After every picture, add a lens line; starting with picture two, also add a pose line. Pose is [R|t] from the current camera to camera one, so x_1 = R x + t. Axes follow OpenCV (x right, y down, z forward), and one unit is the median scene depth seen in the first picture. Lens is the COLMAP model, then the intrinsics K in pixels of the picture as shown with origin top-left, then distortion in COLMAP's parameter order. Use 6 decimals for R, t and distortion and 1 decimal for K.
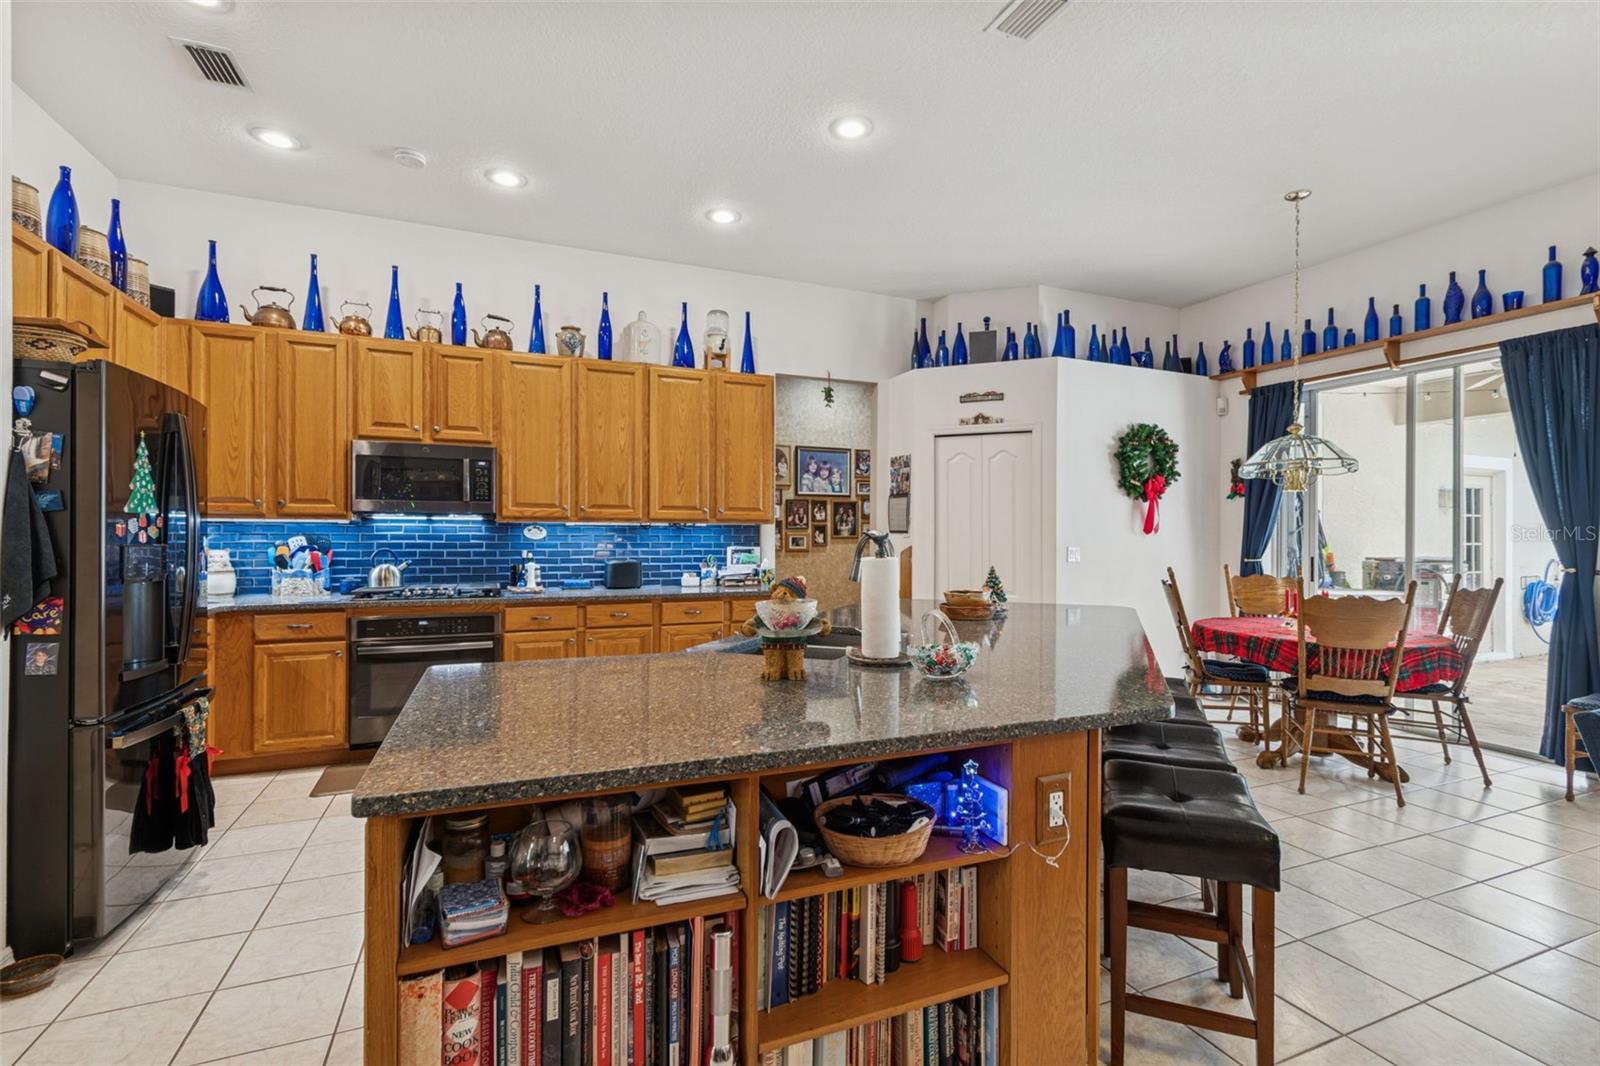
lens RADIAL K [[742.8, 0, 828.8], [0, 742.8, 535.0], [0, 0, 1]] dist [0.002526, 0.000505]
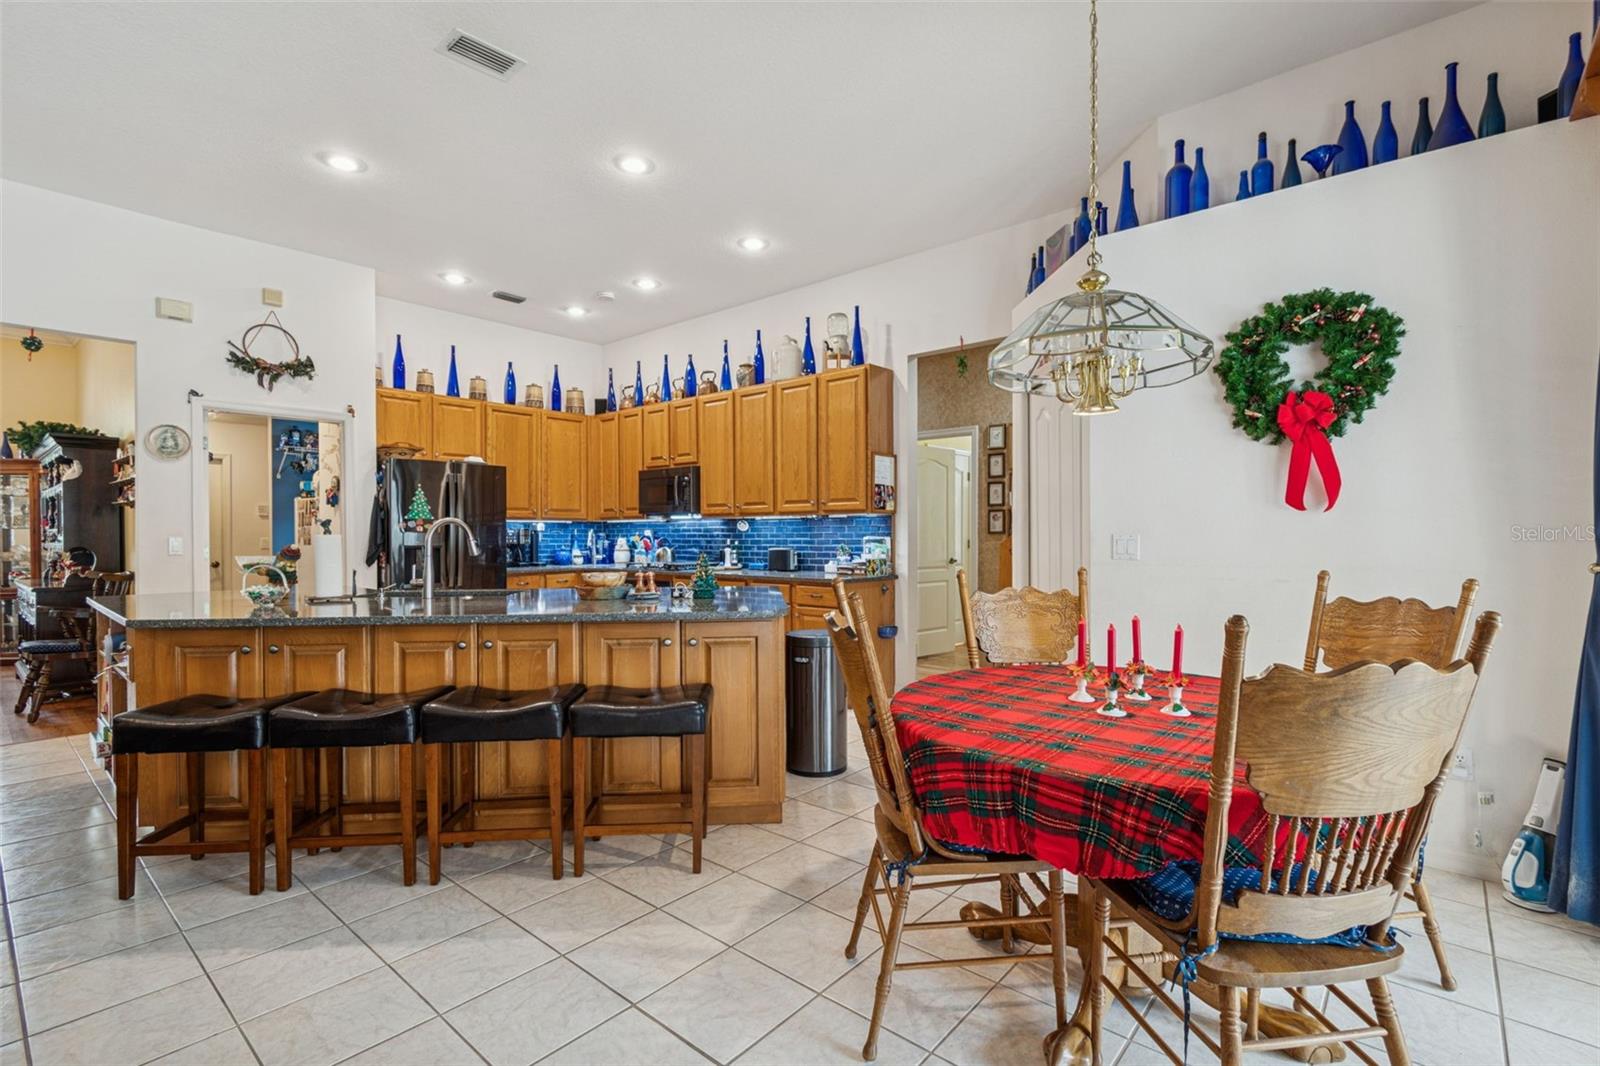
lens RADIAL K [[734.0, 0, 800.0], [0, 734.0, 533.0], [0, 0, 1]] dist [0.002114, 0.000100]
pose [[0.426465, -0.007864, -0.904470, 0.794532], [0.005490, 0.999966, -0.006105, 0.017094], [0.904487, -0.002362, 0.426494, 0.517584]]
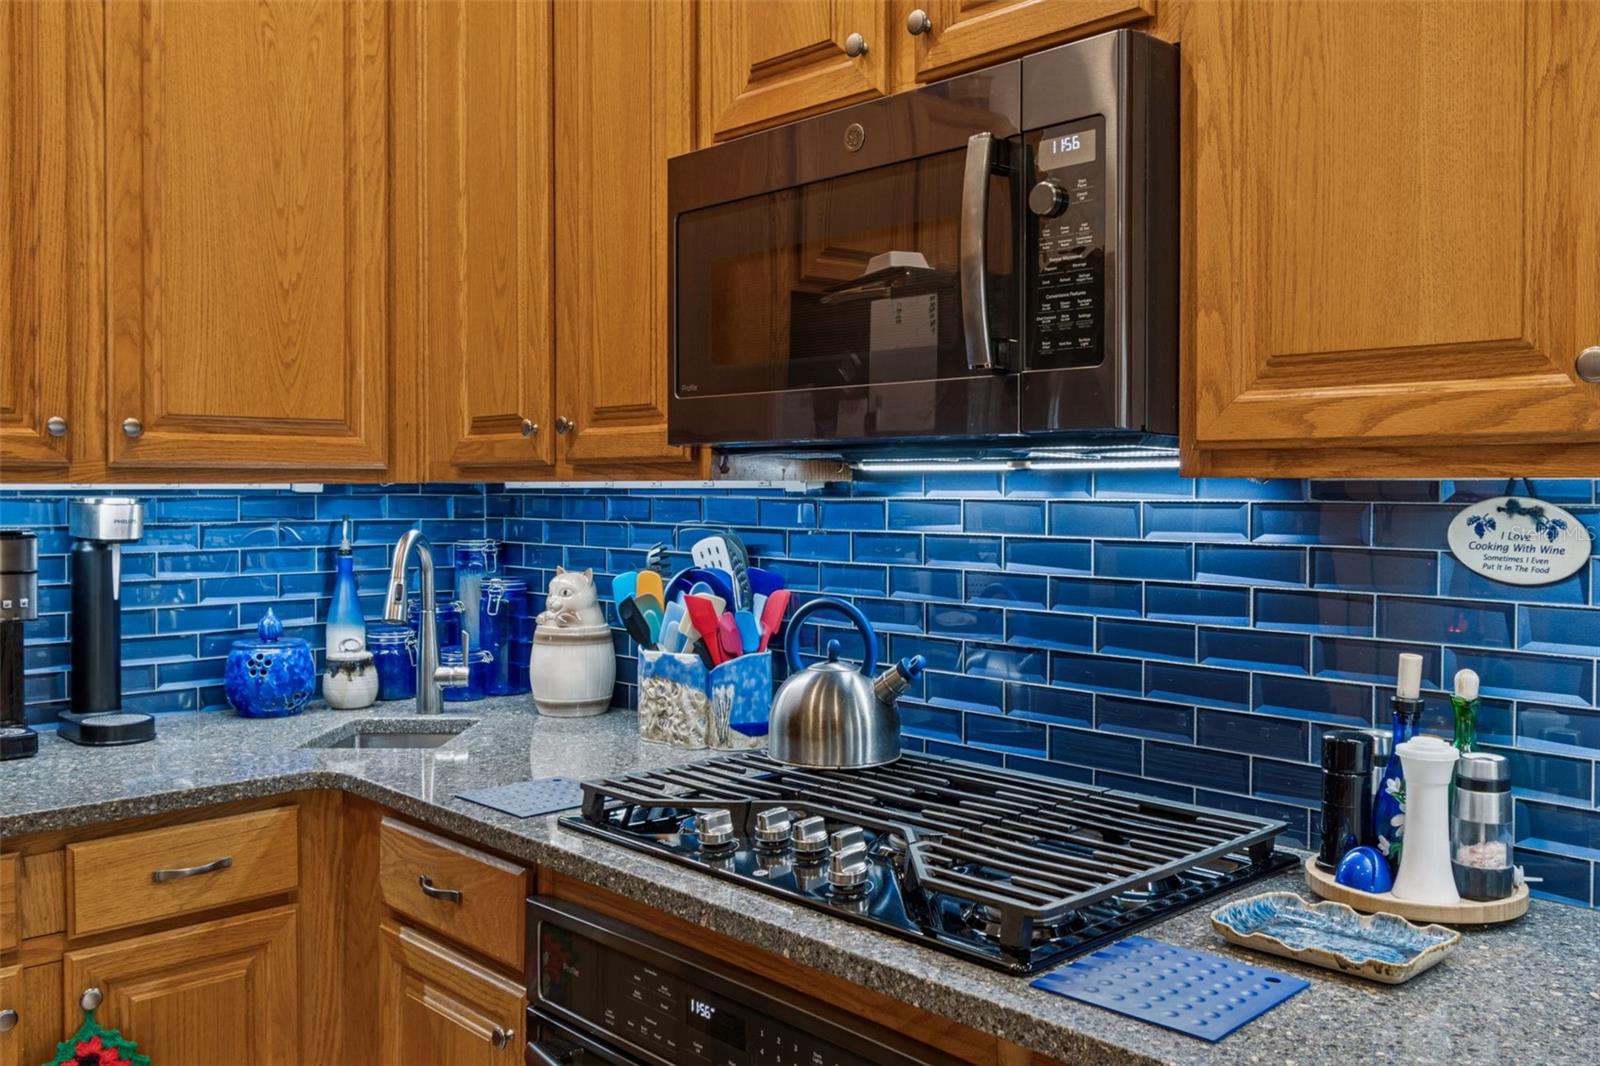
lens RADIAL K [[1356.2, 0, 797.4], [0, 1356.2, 499.6], [0, 0, 1]] dist [0.001028, -0.000576]
pose [[0.332412, 0.004440, -0.943124, -0.165066], [0.000904, 0.999987, 0.005027, -0.013233], [0.943134, -0.002523, 0.332404, 0.729782]]
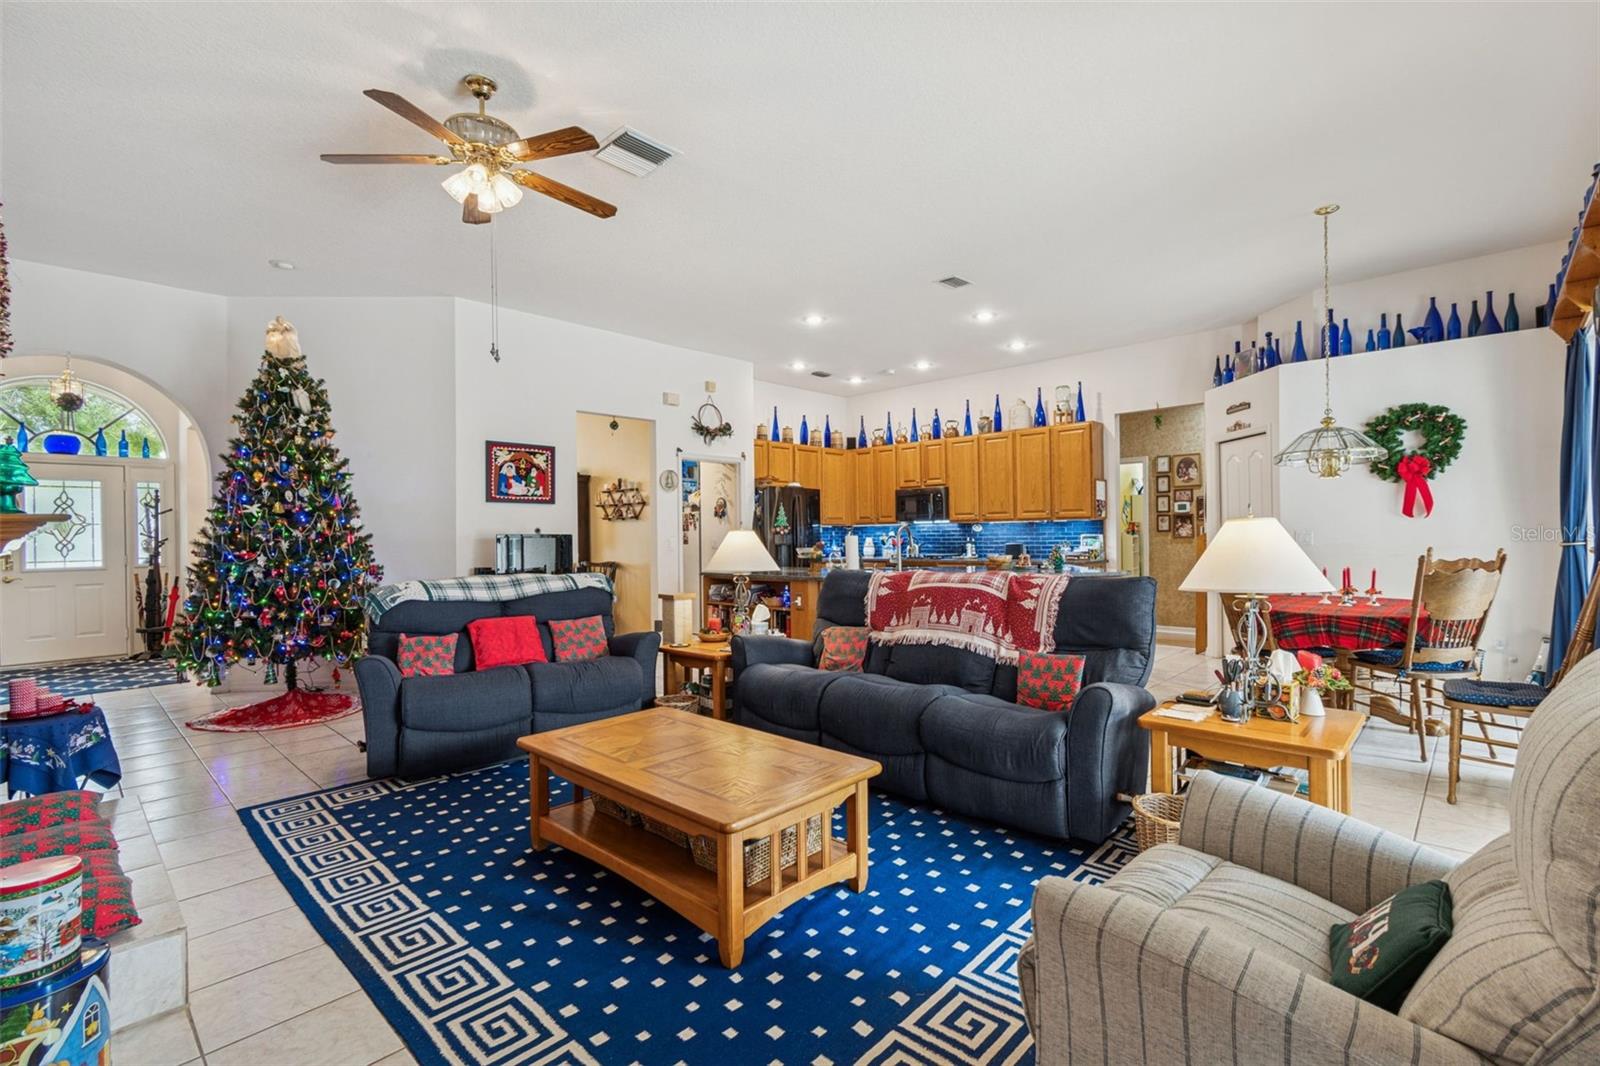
lens RADIAL K [[711.5, 0, 799.0], [0, 711.5, 529.7], [0, 0, 1]] dist [0.001436, -0.000379]
pose [[0.379978, -0.017289, -0.924834, 1.065287], [0.015438, 0.999805, -0.012348, 0.015791], [0.924867, -0.009586, 0.380171, -0.102973]]
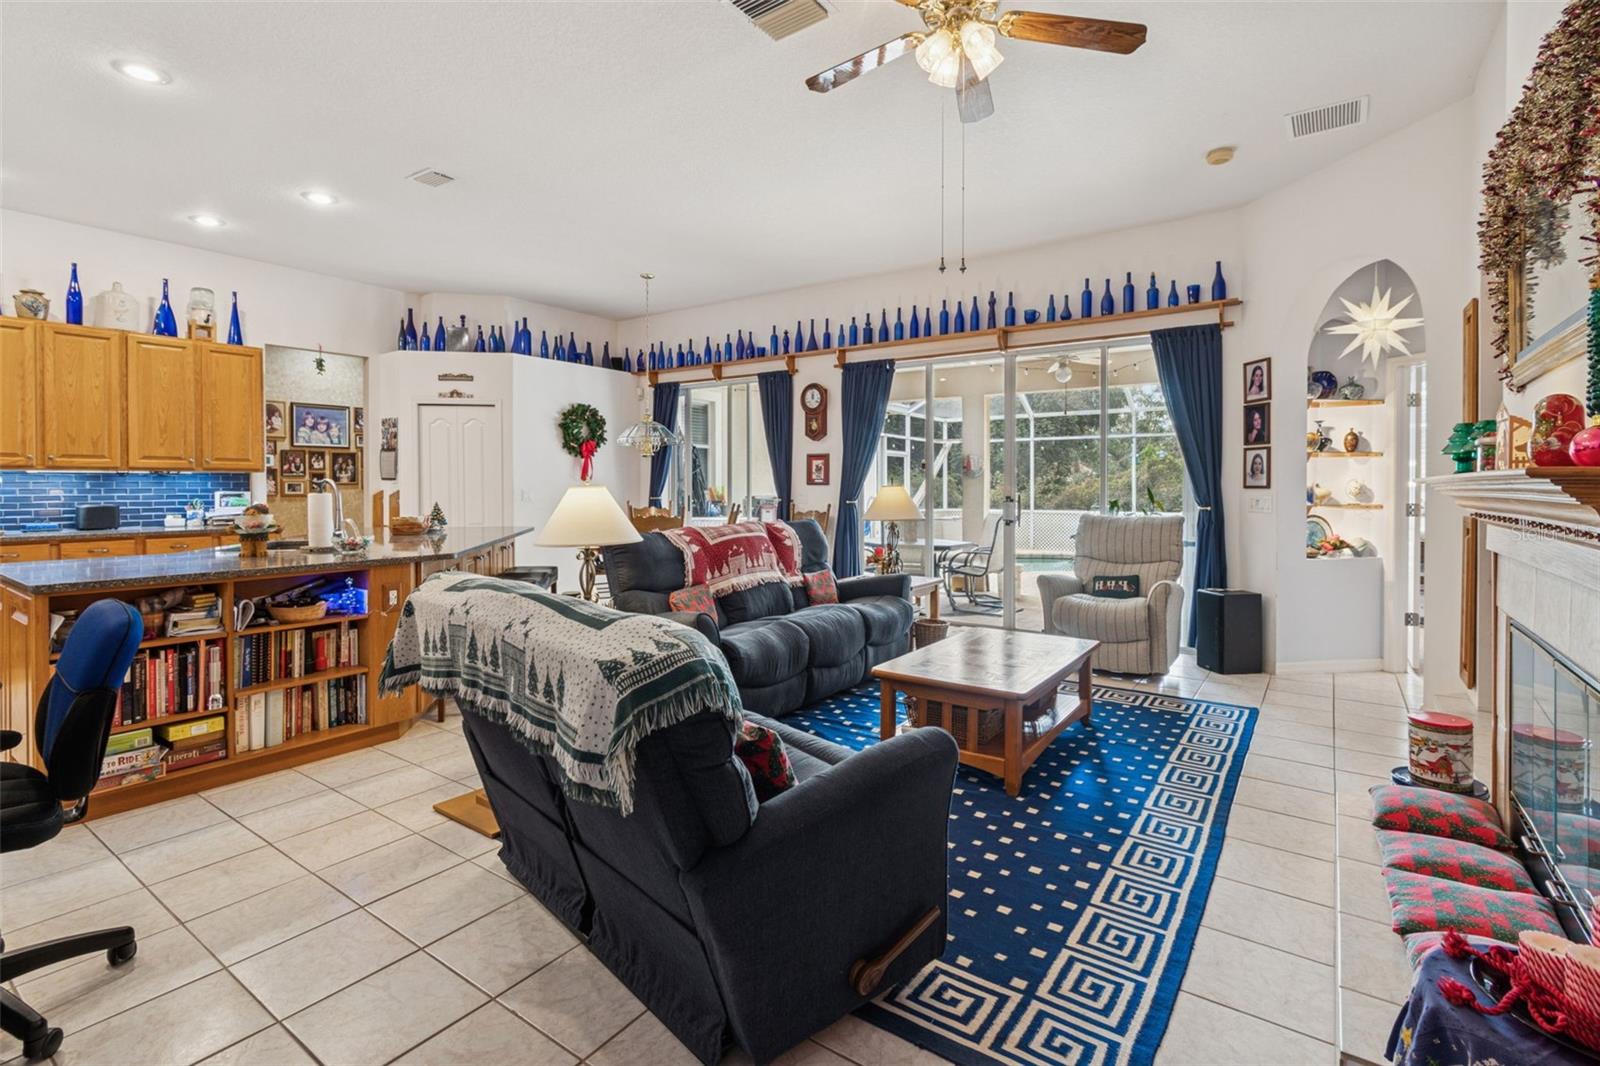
lens RADIAL K [[746.4, 0, 801.5], [0, 746.4, 494.1], [0, 0, 1]] dist [0.001776, -0.000959]
pose [[0.862760, -0.008898, 0.505536, 0.067044], [0.000682, 0.999865, 0.016435, 0.001047], [-0.505614, -0.013834, 0.862649, -0.494951]]
